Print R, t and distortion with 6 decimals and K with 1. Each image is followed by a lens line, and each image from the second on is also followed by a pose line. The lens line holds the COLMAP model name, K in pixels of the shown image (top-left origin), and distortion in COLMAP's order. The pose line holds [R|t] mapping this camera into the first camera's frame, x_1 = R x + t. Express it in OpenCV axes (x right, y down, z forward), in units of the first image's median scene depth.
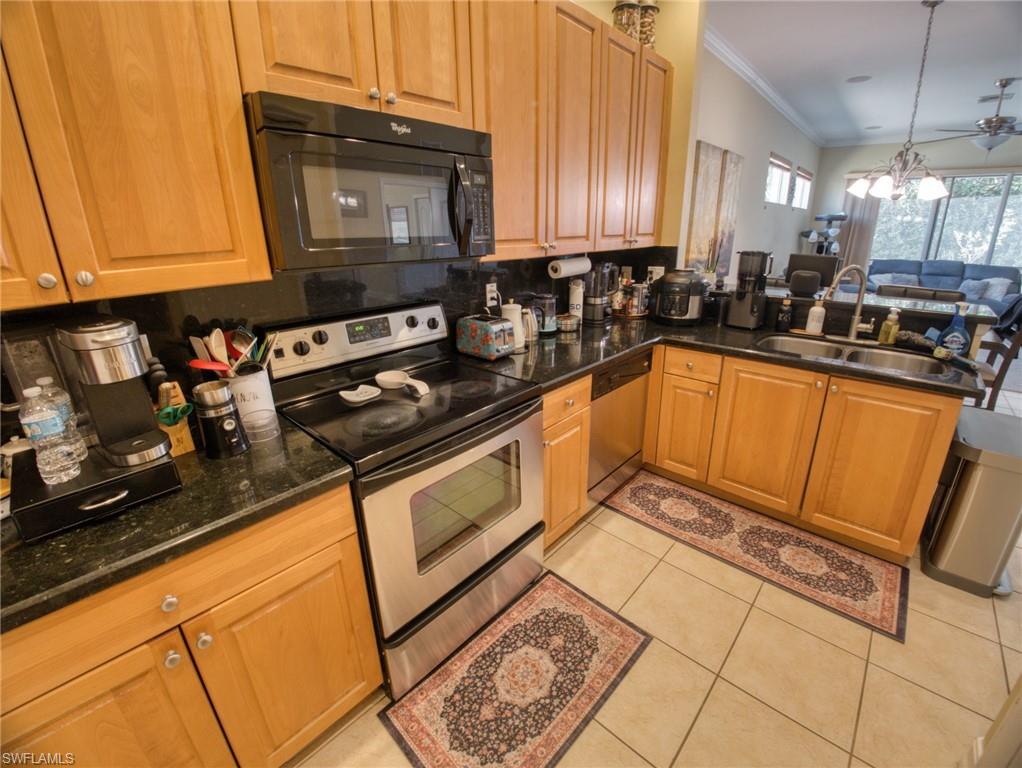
lens RADIAL K [[433.2, 0, 506.2], [0, 433.2, 373.8], [0, 0, 1]] dist [-0.021275, -0.008002]
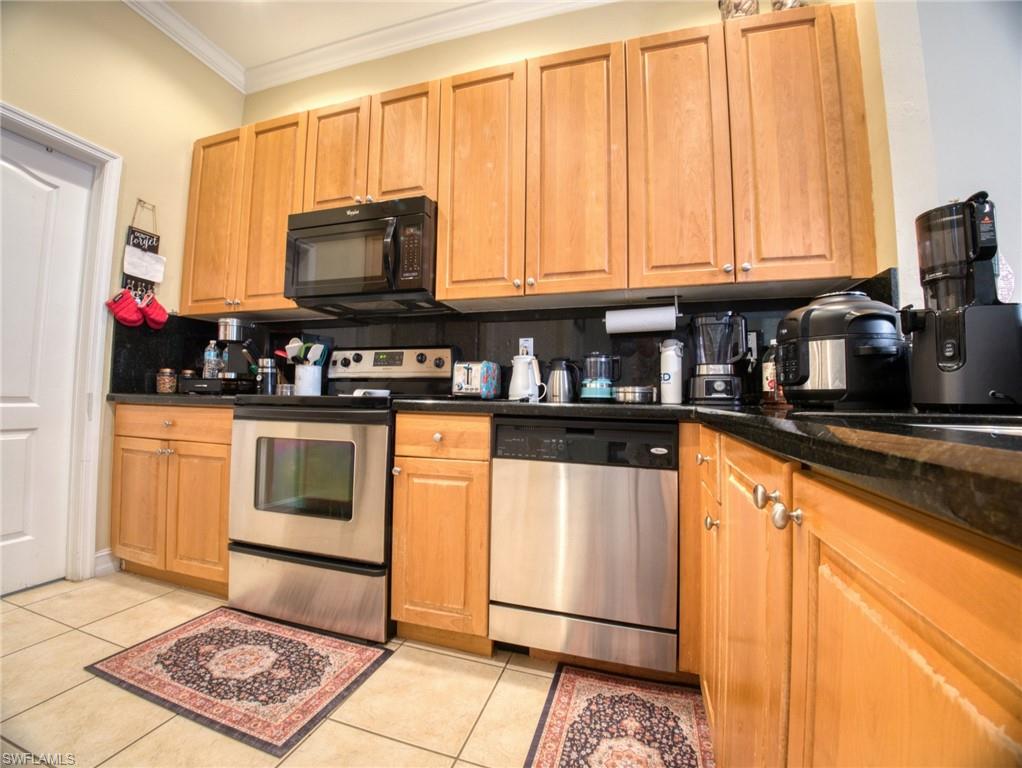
lens RADIAL K [[436.1, 0, 513.9], [0, 436.1, 378.3], [0, 0, 1]] dist [-0.038017, 0.000404]
pose [[0.425737, -0.026419, -0.904461, 1.148358], [-0.316287, 0.932174, -0.176107, 0.074741], [0.847768, 0.361045, 0.388506, 0.884838]]
